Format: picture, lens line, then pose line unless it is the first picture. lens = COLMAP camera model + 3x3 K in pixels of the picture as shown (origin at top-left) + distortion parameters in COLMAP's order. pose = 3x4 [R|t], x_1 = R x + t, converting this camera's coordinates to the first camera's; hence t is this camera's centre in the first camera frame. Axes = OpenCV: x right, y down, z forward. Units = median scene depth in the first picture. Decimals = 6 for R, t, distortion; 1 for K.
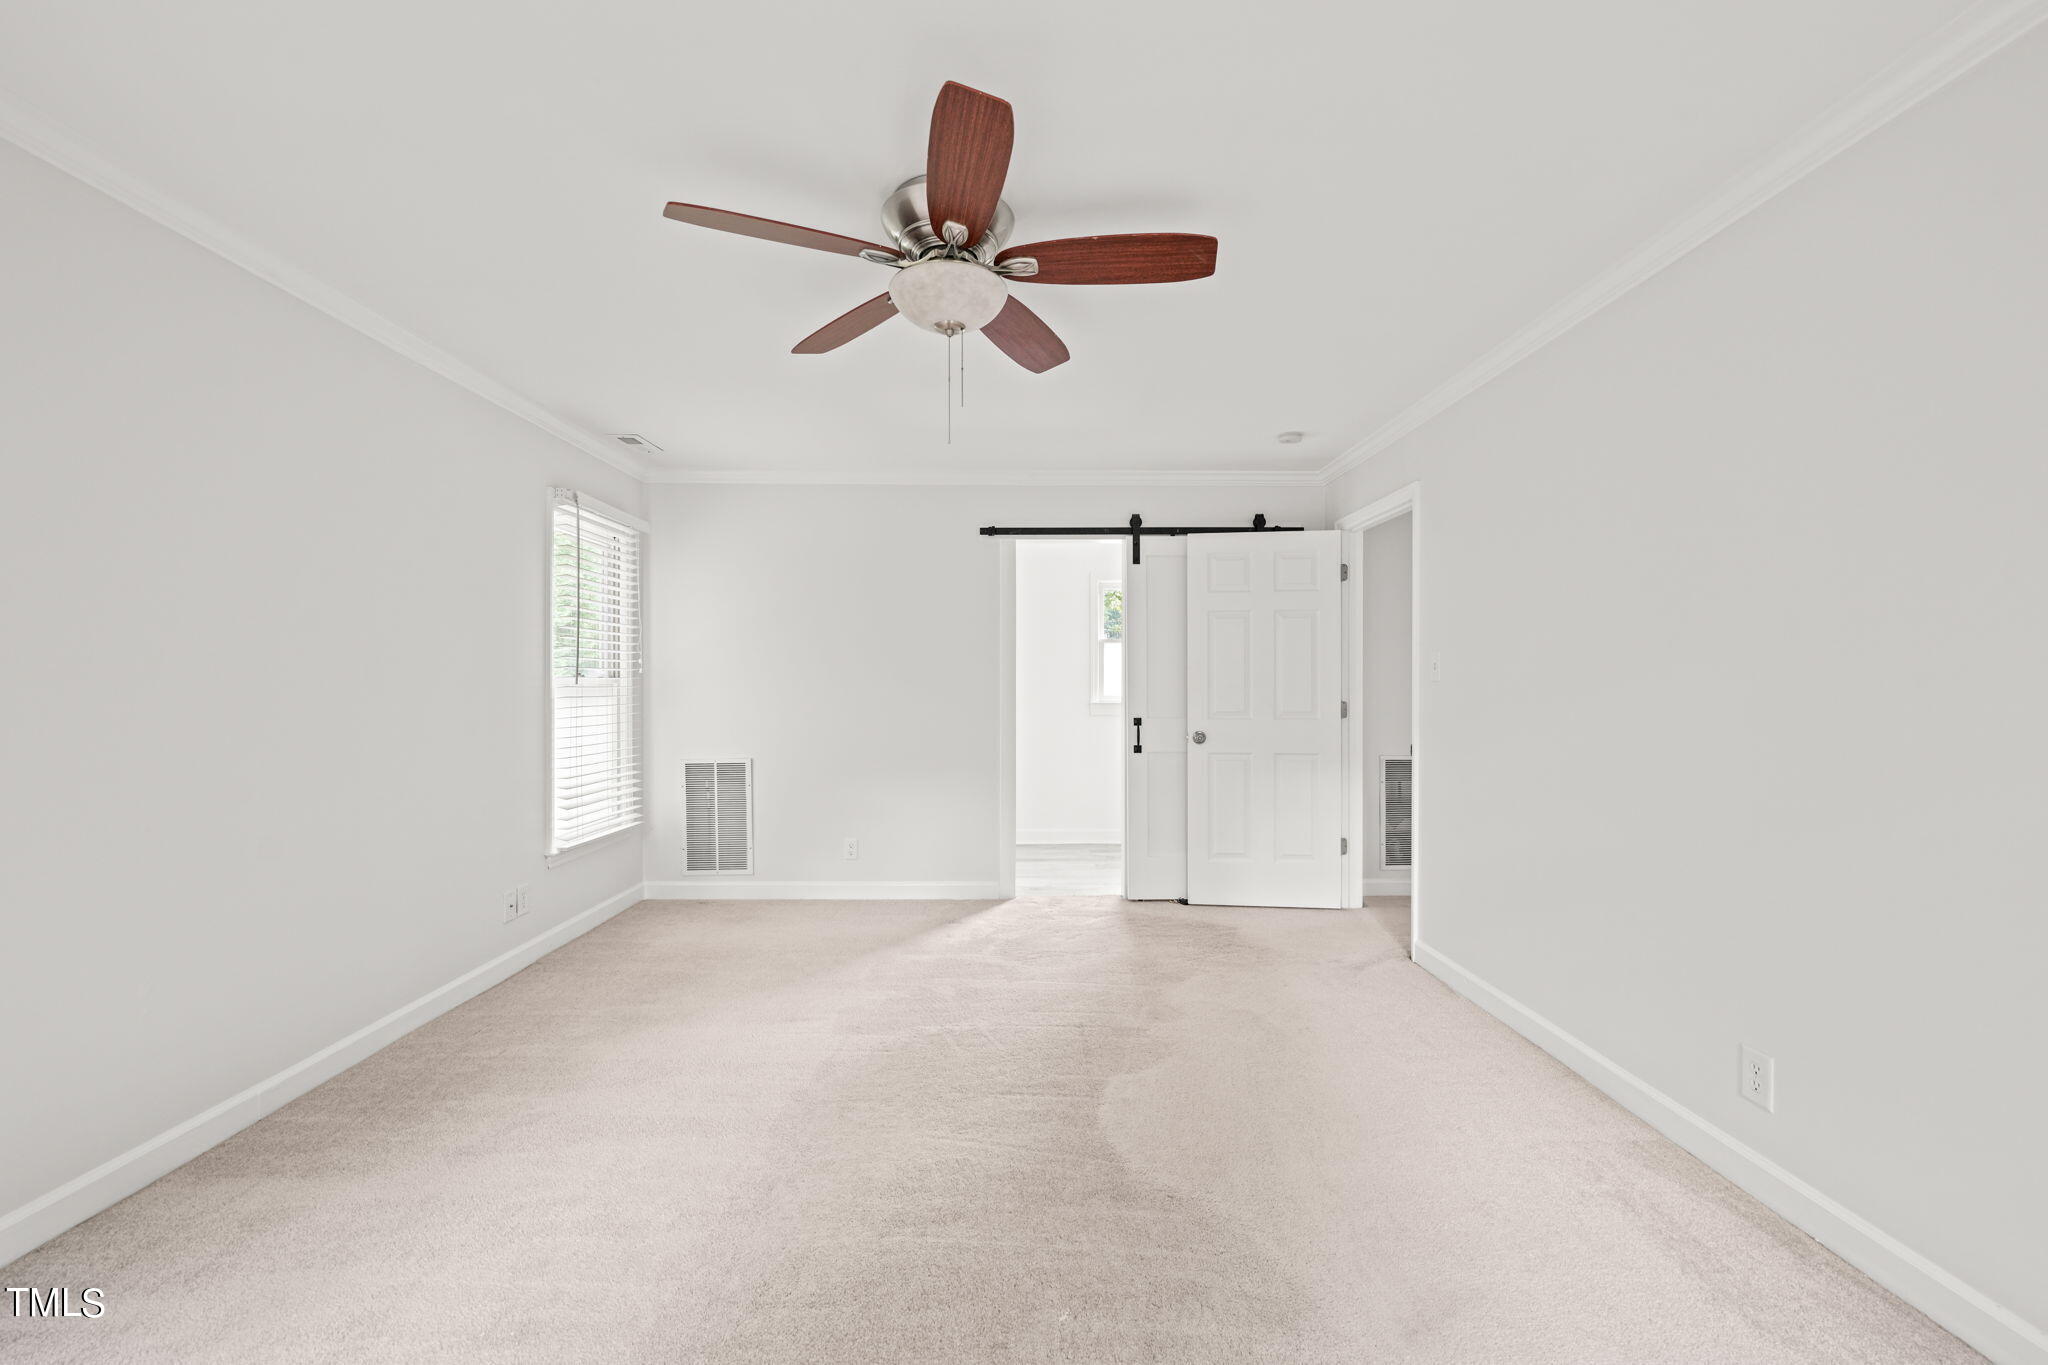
lens RADIAL K [[845.2, 0, 1021.7], [0, 845.2, 684.8], [0, 0, 1]] dist [-0.008977, 0.001327]
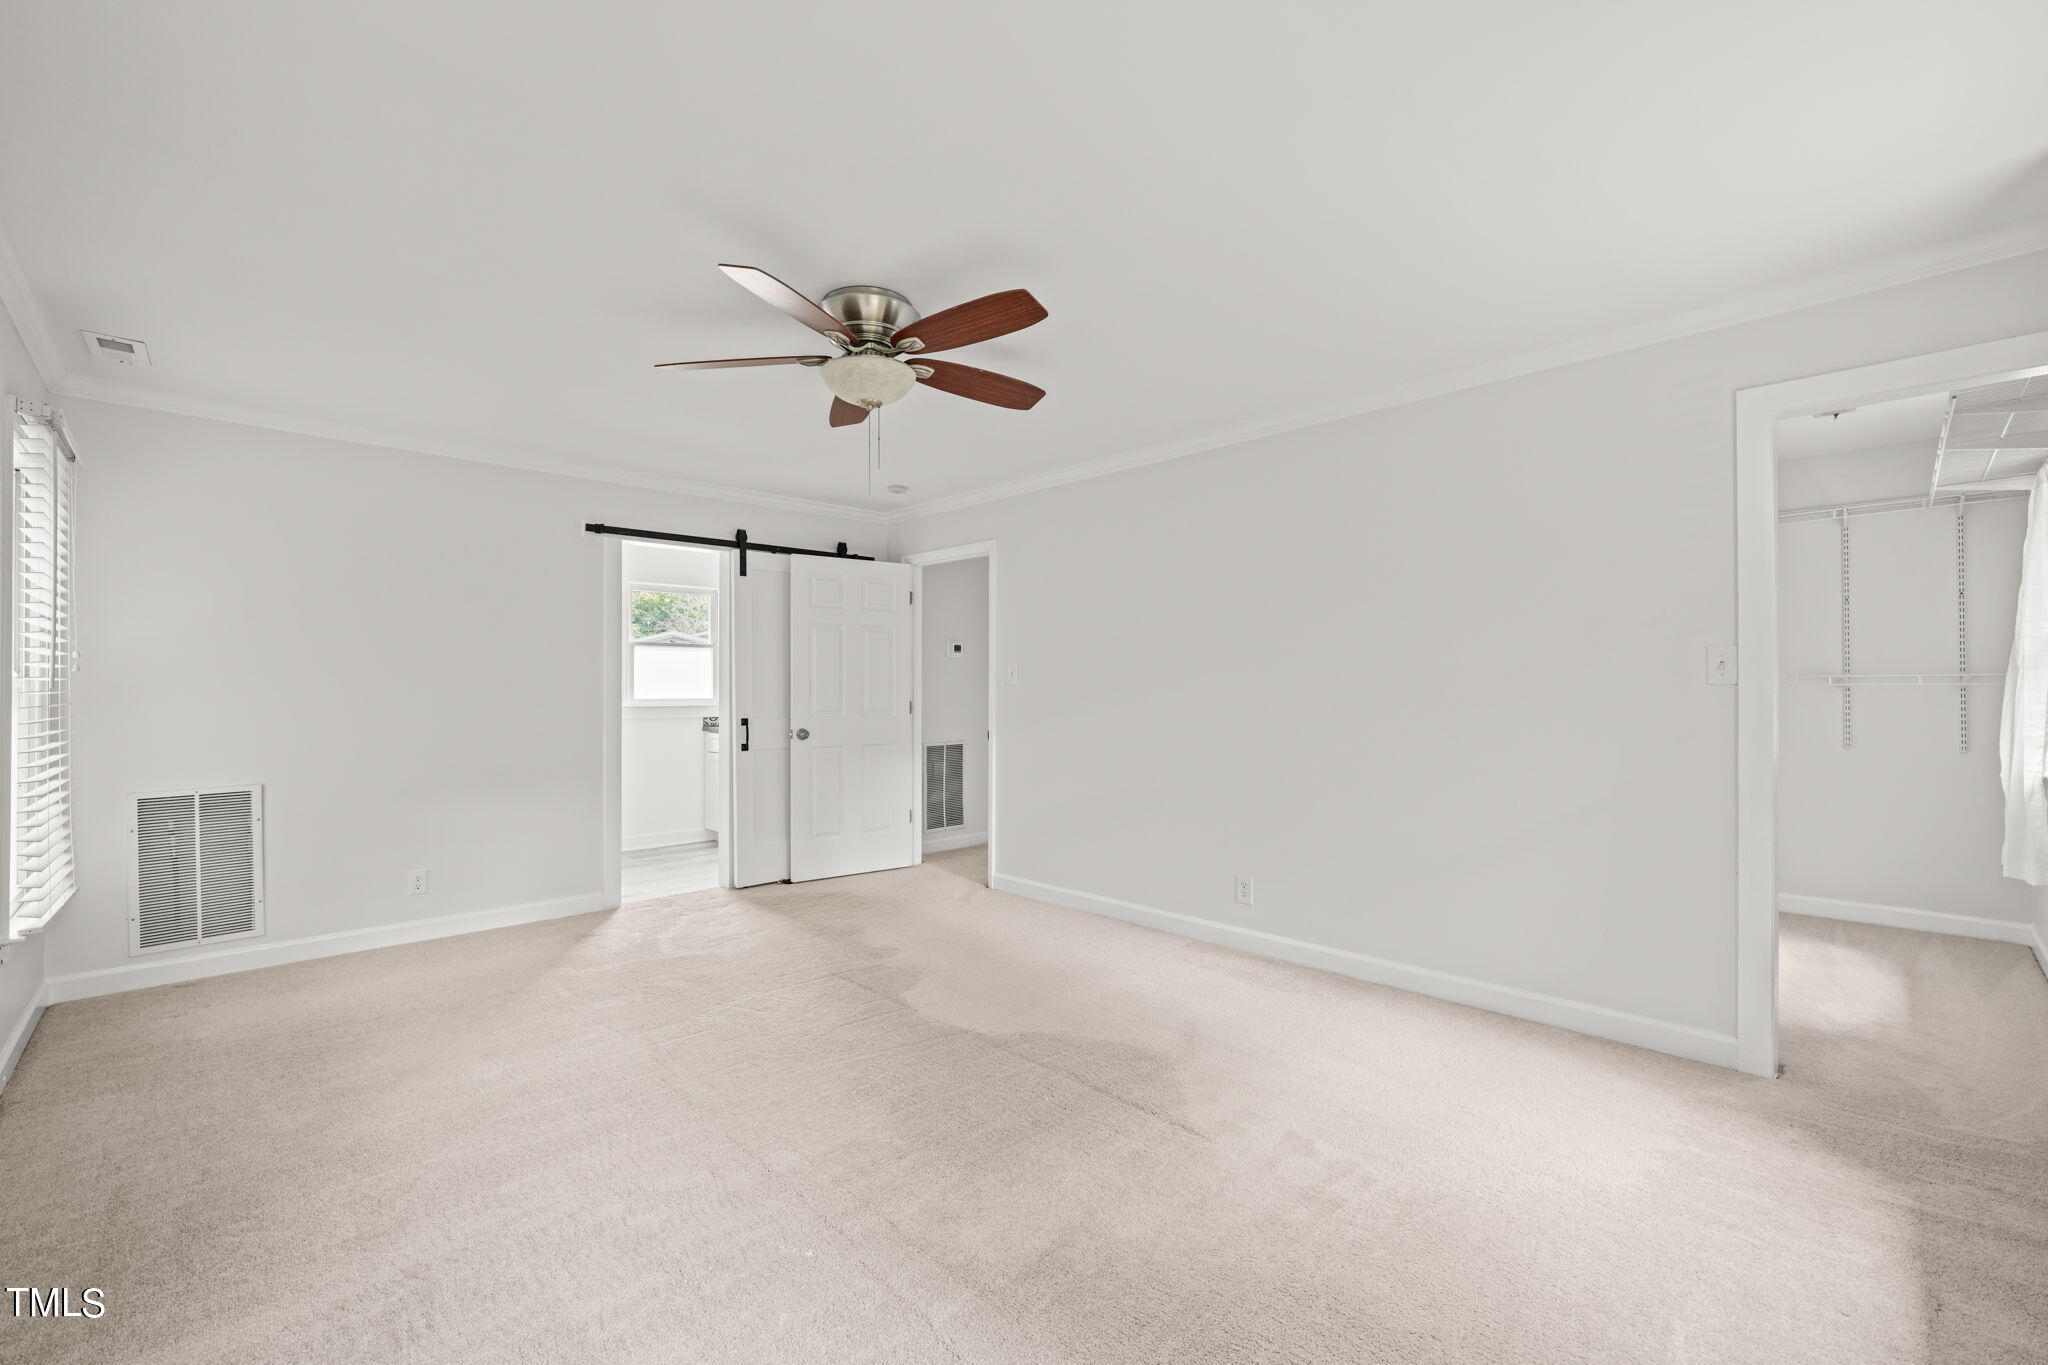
lens RADIAL K [[845.2, 0, 1023.4], [0, 845.2, 685.6], [0, 0, 1]] dist [-0.008977, 0.001327]
pose [[0.731926, 0.000173, 0.681384, -0.337287], [0.002346, 0.999993, -0.002774, 0.000833], [-0.681380, 0.003629, 0.731921, -0.032845]]
